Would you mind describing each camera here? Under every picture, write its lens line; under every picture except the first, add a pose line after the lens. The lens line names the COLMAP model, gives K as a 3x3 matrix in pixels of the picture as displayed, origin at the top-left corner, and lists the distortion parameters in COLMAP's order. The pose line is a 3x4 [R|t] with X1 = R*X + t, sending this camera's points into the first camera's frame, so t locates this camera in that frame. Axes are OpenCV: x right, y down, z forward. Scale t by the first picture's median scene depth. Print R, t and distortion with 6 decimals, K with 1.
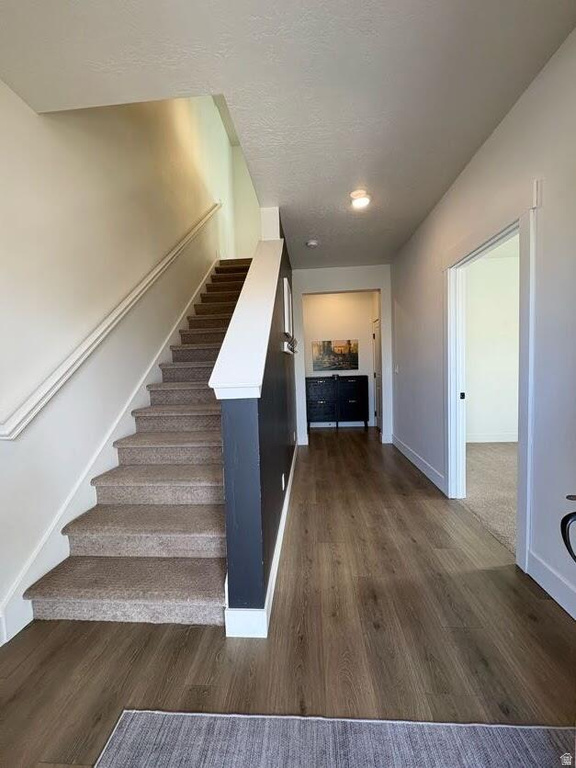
lens RADIAL K [[306.6, 0, 288.0], [0, 306.6, 384.0], [0, 0, 1]] dist [-0.000007, 0.000338]
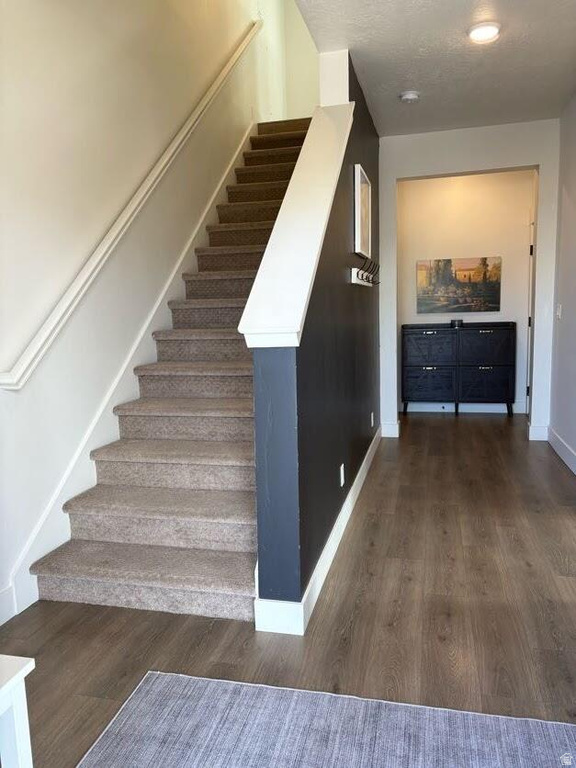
lens RADIAL K [[582.3, 0, 288.0], [0, 582.3, 384.0], [0, 0, 1]] dist [0.032386, -0.002859]
pose [[0.985589, 0.027983, -0.166826, 0.094314], [-0.014622, 0.996624, 0.080791, 0.013467], [0.168523, -0.077188, 0.982671, -0.358810]]
